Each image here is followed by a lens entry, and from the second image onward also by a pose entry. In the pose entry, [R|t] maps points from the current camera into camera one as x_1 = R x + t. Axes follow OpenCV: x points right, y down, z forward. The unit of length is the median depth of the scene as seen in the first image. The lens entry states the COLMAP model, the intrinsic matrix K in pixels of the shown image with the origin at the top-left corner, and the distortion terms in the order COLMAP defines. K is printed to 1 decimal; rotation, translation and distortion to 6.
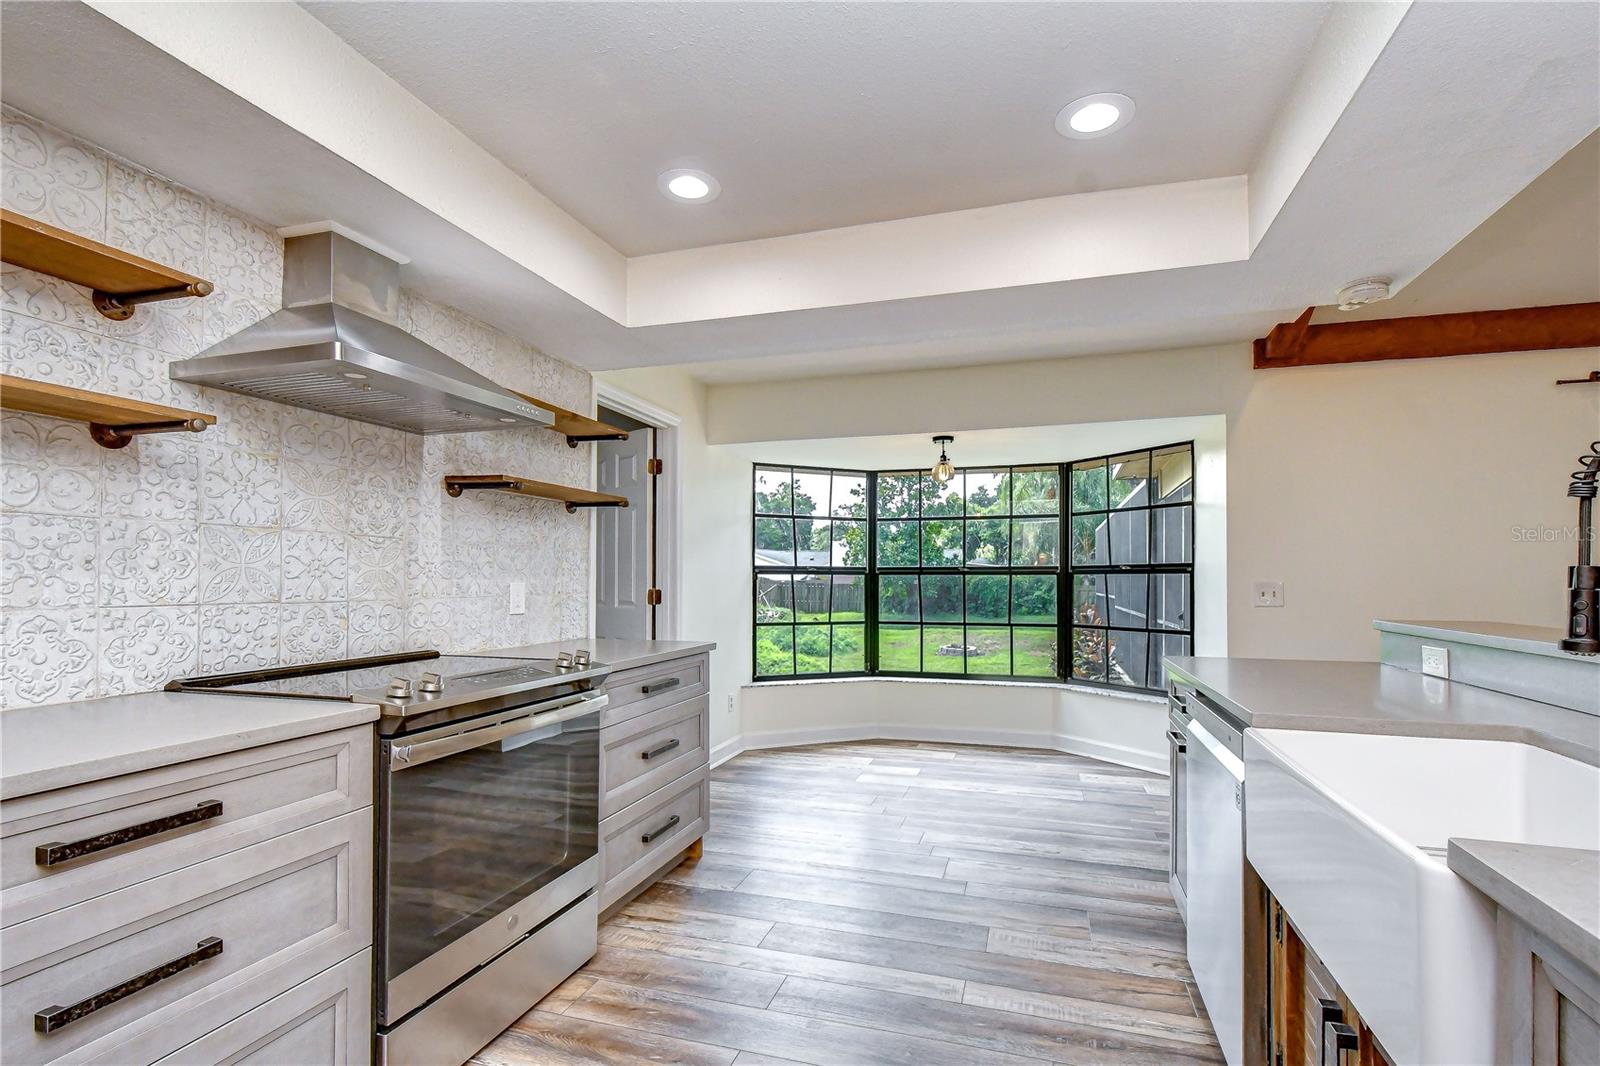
lens RADIAL K [[728.8, 0, 844.5], [0, 728.8, 537.4], [0, 0, 1]] dist [0.004285, -0.005959]
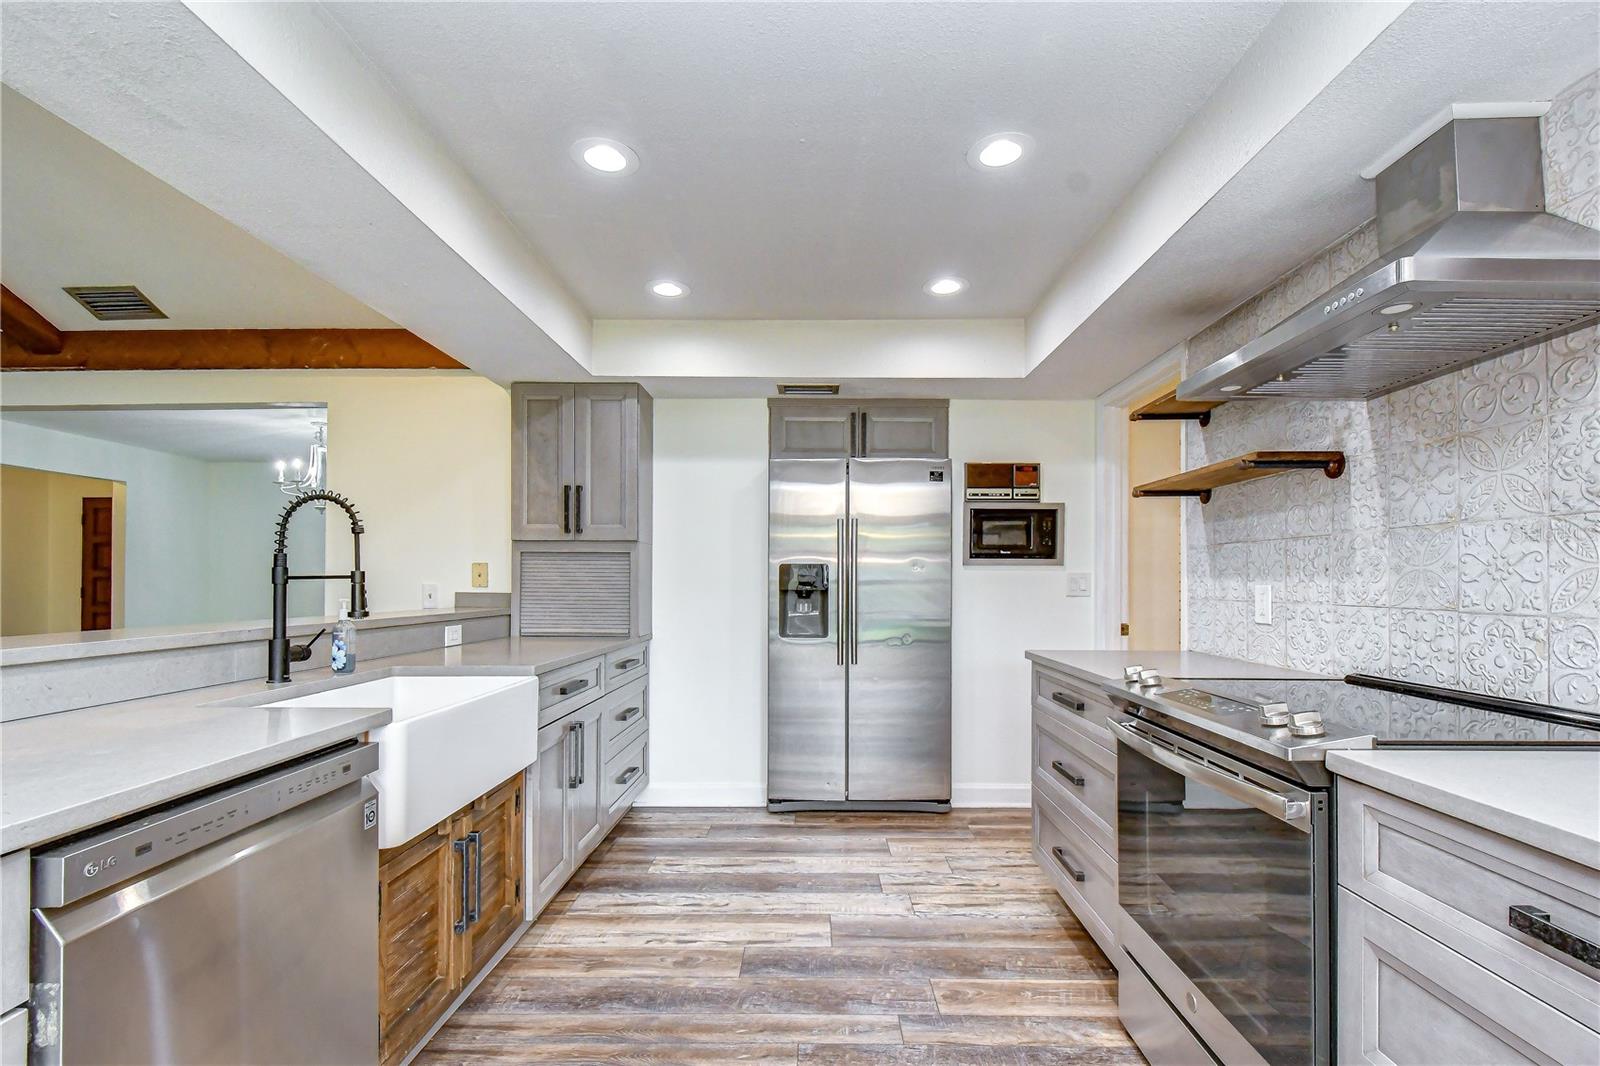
lens RADIAL K [[728.8, 0, 830.7], [0, 728.8, 568.9], [0, 0, 1]] dist [0.004285, -0.005959]
pose [[-0.957268, -0.006147, -0.289137, 0.065020], [0.015329, 0.997290, -0.071953, 0.039983], [0.288796, -0.073310, -0.954580, 0.705079]]
